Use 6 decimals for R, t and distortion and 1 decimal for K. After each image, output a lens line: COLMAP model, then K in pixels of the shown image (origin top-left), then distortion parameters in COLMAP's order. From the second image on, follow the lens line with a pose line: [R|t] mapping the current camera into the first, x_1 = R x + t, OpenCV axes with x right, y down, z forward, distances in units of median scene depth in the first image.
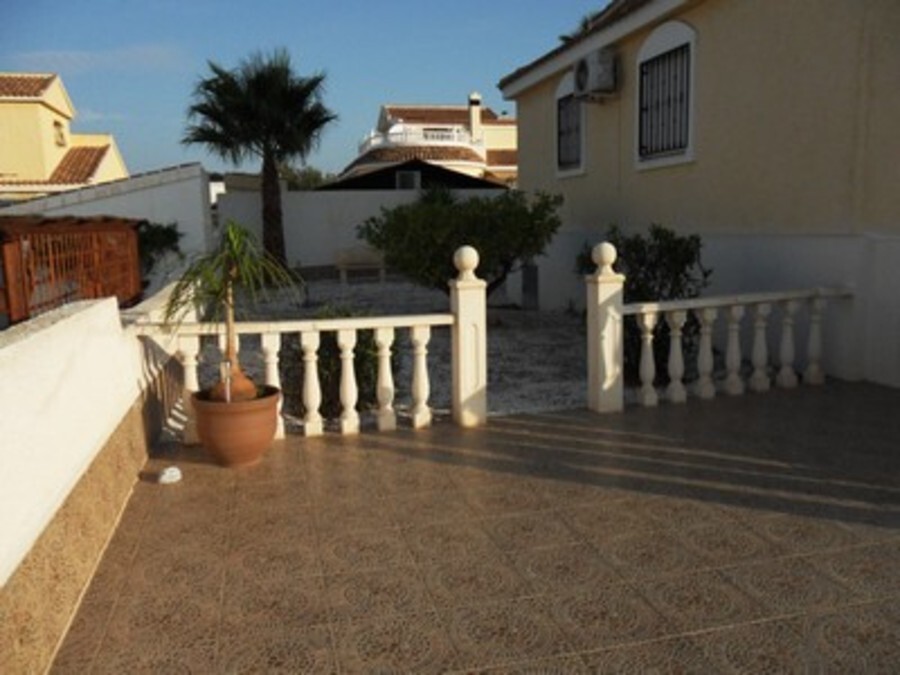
lens RADIAL K [[742.8, 0, 450.1], [0, 742.8, 337.4], [0, 0, 1]] dist [-0.003062, -0.000443]
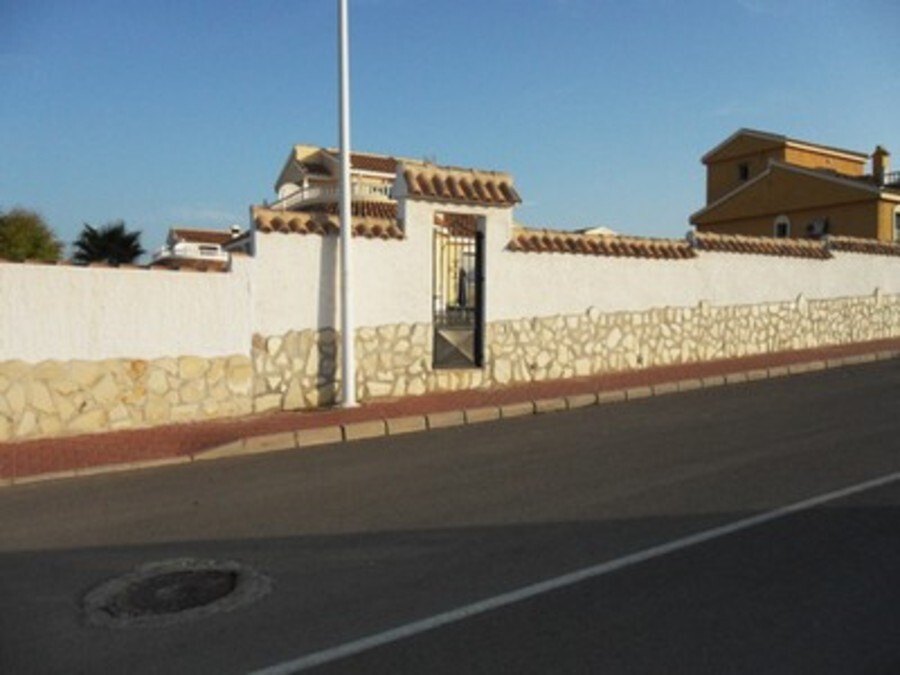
lens RADIAL K [[742.8, 0, 449.9], [0, 742.8, 337.5], [0, 0, 1]] dist [-0.003062, -0.000443]
pose [[0.962711, 0.022874, 0.269563, 0.056603], [0.013455, 0.991138, -0.132157, 0.117873], [-0.270197, 0.130856, 0.953871, -0.594998]]
